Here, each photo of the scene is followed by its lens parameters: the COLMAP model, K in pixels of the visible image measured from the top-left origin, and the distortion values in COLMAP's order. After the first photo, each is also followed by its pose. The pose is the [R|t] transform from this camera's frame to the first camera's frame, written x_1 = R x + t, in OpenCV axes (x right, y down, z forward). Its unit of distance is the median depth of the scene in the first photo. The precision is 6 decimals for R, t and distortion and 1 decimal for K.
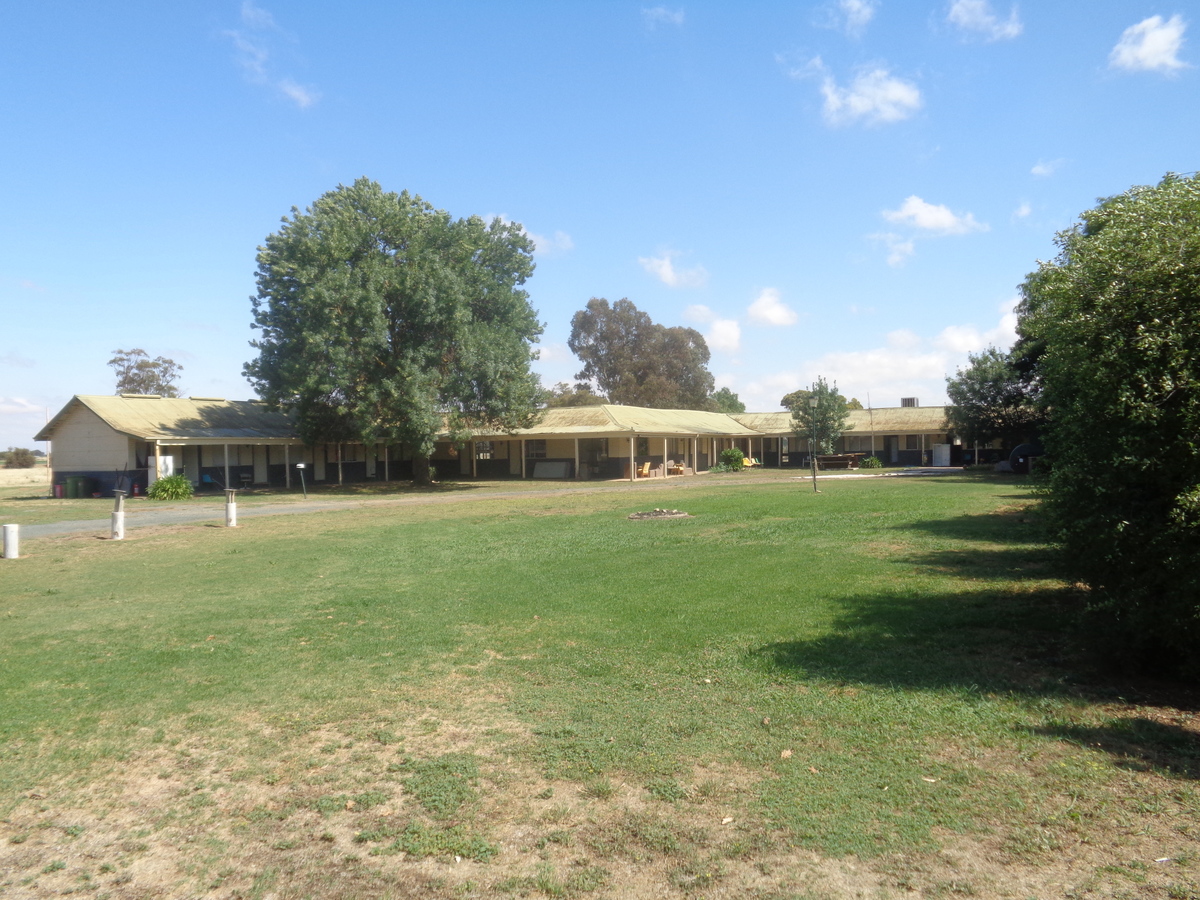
lens RADIAL K [[885.6, 0, 600.5], [0, 885.6, 449.8], [0, 0, 1]] dist [-0.016837, -0.005201]
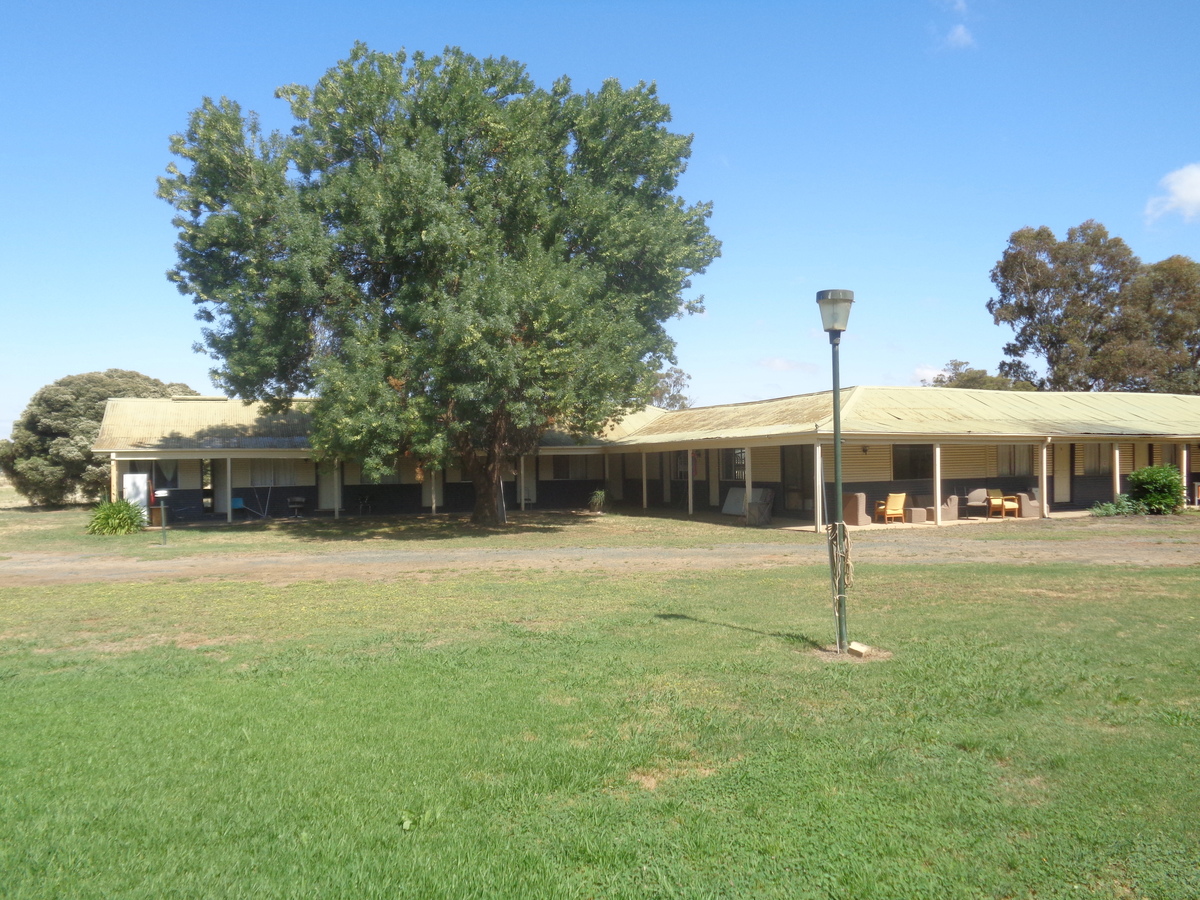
lens RADIAL K [[885.6, 0, 599.5], [0, 885.6, 449.5], [0, 0, 1]] dist [-0.016837, -0.005201]
pose [[0.790668, -0.005042, -0.612224, 0.141370], [0.000094, 0.999967, -0.008114, -0.004127], [0.612245, 0.006357, 0.790643, 0.307847]]
